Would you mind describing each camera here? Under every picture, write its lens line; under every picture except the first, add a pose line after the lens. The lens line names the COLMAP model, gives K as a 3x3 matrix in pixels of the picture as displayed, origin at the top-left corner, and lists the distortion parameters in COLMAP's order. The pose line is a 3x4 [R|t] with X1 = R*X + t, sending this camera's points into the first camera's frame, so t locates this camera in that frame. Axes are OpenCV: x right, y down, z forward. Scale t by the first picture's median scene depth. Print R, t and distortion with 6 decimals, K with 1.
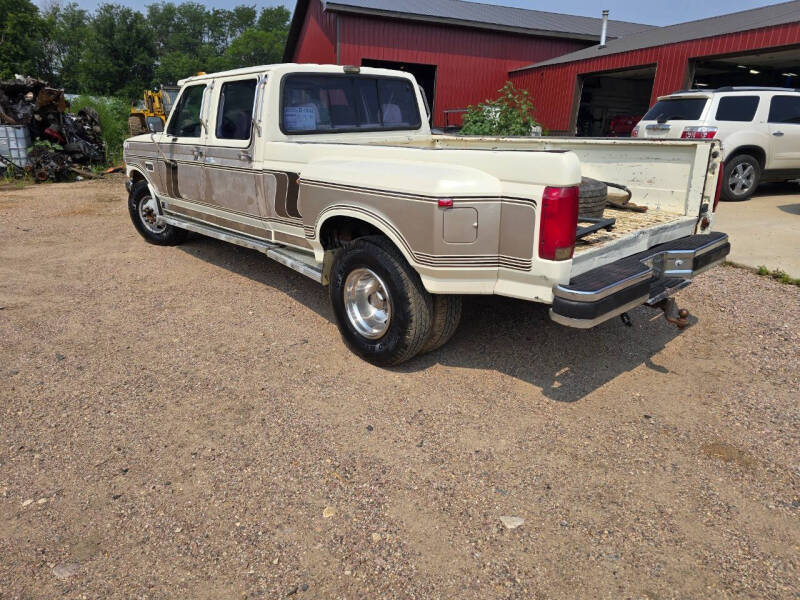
lens RADIAL K [[535.3, 0, 399.4], [0, 535.3, 300.3], [0, 0, 1]] dist [0.046569, -0.032353]
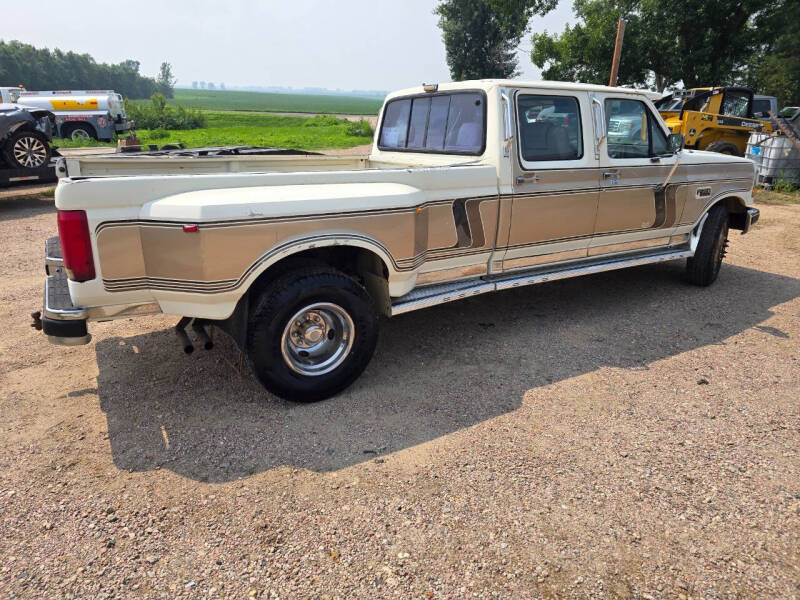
lens RADIAL K [[534.1, 0, 390.4], [0, 534.1, 295.6], [0, 0, 1]] dist [0.050683, -0.040178]
pose [[-0.215730, 0.298691, -0.929648, 0.893865], [-0.319885, 0.877910, 0.356299, -0.410832], [0.922570, 0.374244, -0.093845, 1.131759]]
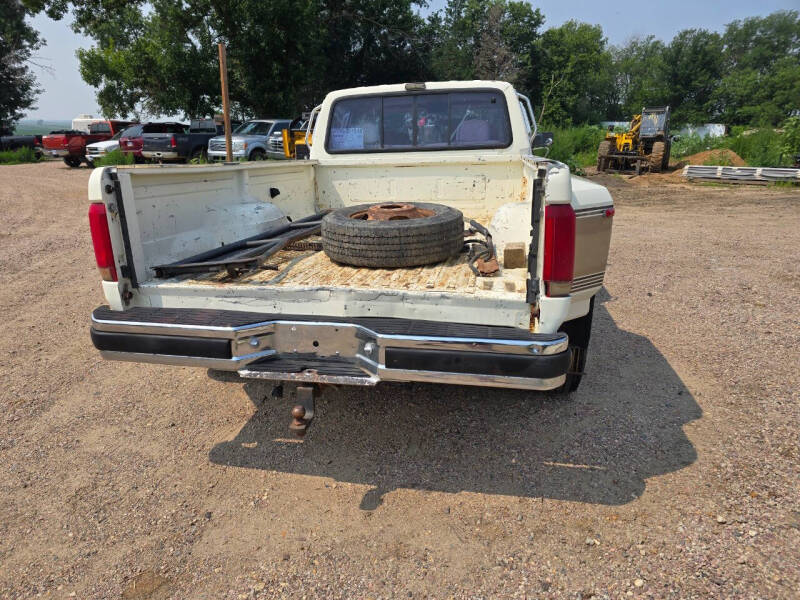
lens RADIAL K [[534.1, 0, 389.5], [0, 534.1, 308.6], [0, 0, 1]] dist [0.050683, -0.040178]
pose [[0.581600, 0.226432, -0.781326, 0.699453], [-0.247271, 0.964240, 0.095379, -0.125114], [0.774983, 0.137727, 0.616793, 0.421423]]
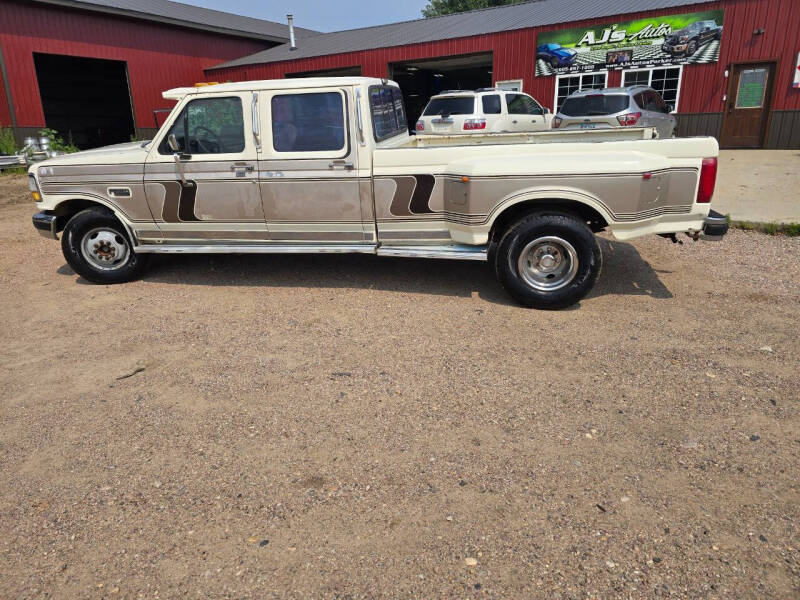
lens RADIAL K [[535.3, 0, 388.9], [0, 535.3, 297.9], [0, 0, 1]] dist [0.046569, -0.032353]
pose [[0.818431, -0.220334, 0.530682, -0.758967], [0.218482, 0.973521, 0.067248, -0.060120], [-0.531448, 0.060907, 0.844899, 0.070373]]
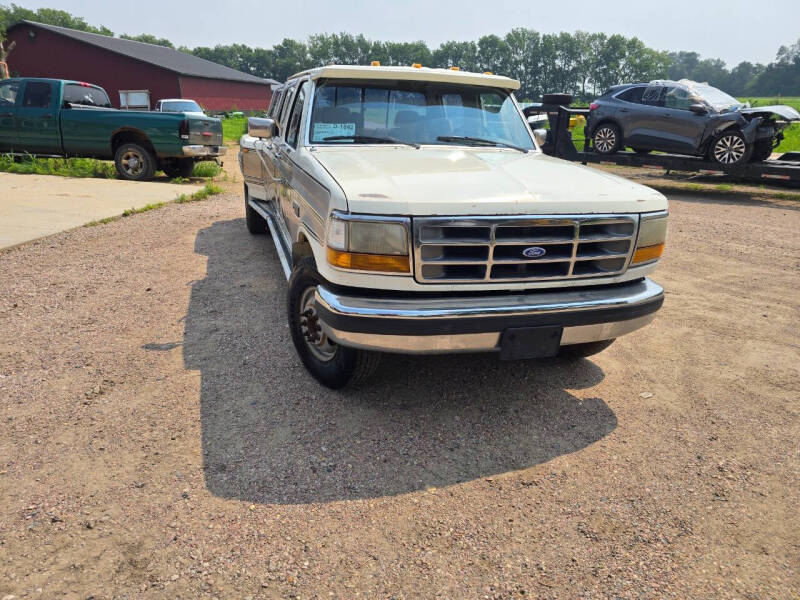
lens RADIAL K [[534.1, 0, 392.0], [0, 534.1, 304.4], [0, 0, 1]] dist [0.050683, -0.040178]
pose [[-0.893771, -0.177680, 0.411829, -0.706782], [0.116163, 0.795162, 0.595167, -0.719124], [-0.433220, 0.579783, -0.690053, 2.033689]]
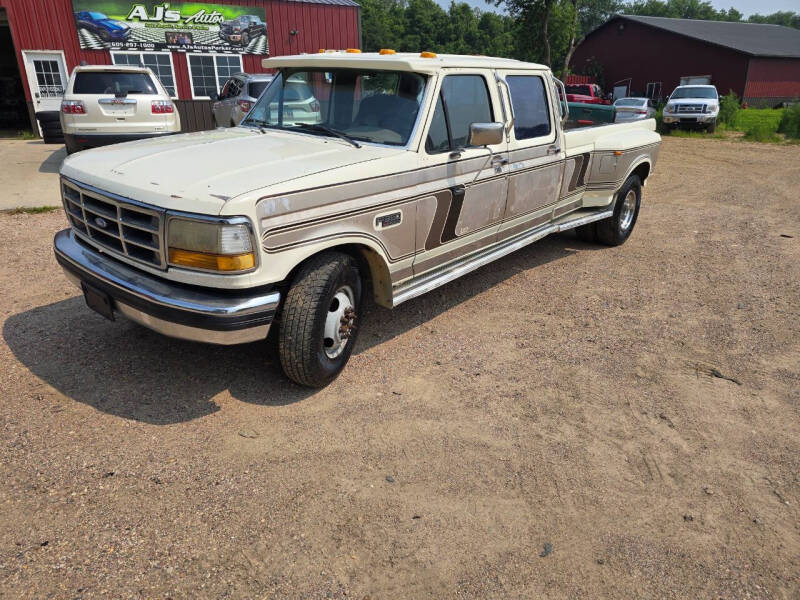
lens RADIAL K [[534.1, 0, 389.7], [0, 534.1, 306.3], [0, 0, 1]] dist [0.050683, -0.040178]
pose [[-0.112124, -0.385393, 0.915915, -1.239812], [0.305870, 0.863590, 0.400820, -0.485323], [-0.945448, 0.325092, 0.021051, 1.273981]]
